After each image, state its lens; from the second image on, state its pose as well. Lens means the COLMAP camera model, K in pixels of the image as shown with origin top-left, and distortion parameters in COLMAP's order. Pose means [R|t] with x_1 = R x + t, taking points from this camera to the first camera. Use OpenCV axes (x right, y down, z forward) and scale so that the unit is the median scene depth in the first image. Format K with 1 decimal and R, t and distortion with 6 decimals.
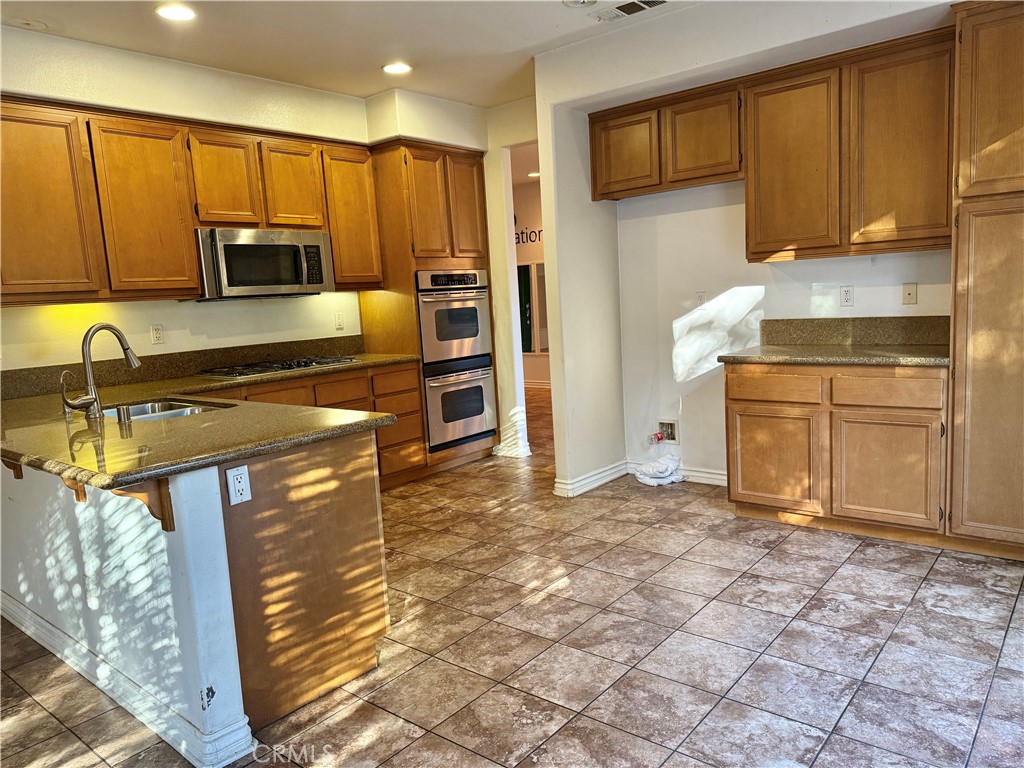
lens RADIAL K [[728.5, 0, 512.0], [0, 728.5, 384.0], [0, 0, 1]] dist [0.115354, -0.095021]
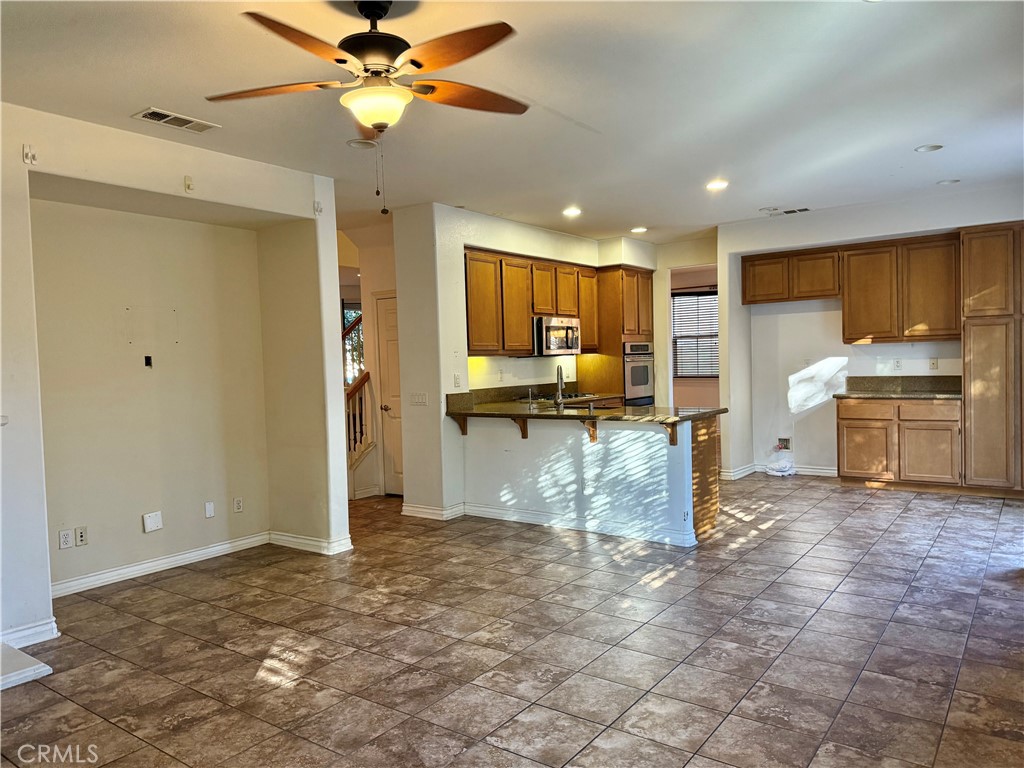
lens RADIAL K [[728.5, 0, 512.0], [0, 728.5, 384.0], [0, 0, 1]] dist [0.115354, -0.095021]
pose [[0.997254, 0.026825, 0.069029, -0.647708], [-0.019952, 0.994947, -0.098402, 0.135545], [-0.071319, 0.096754, 0.992750, -0.778556]]
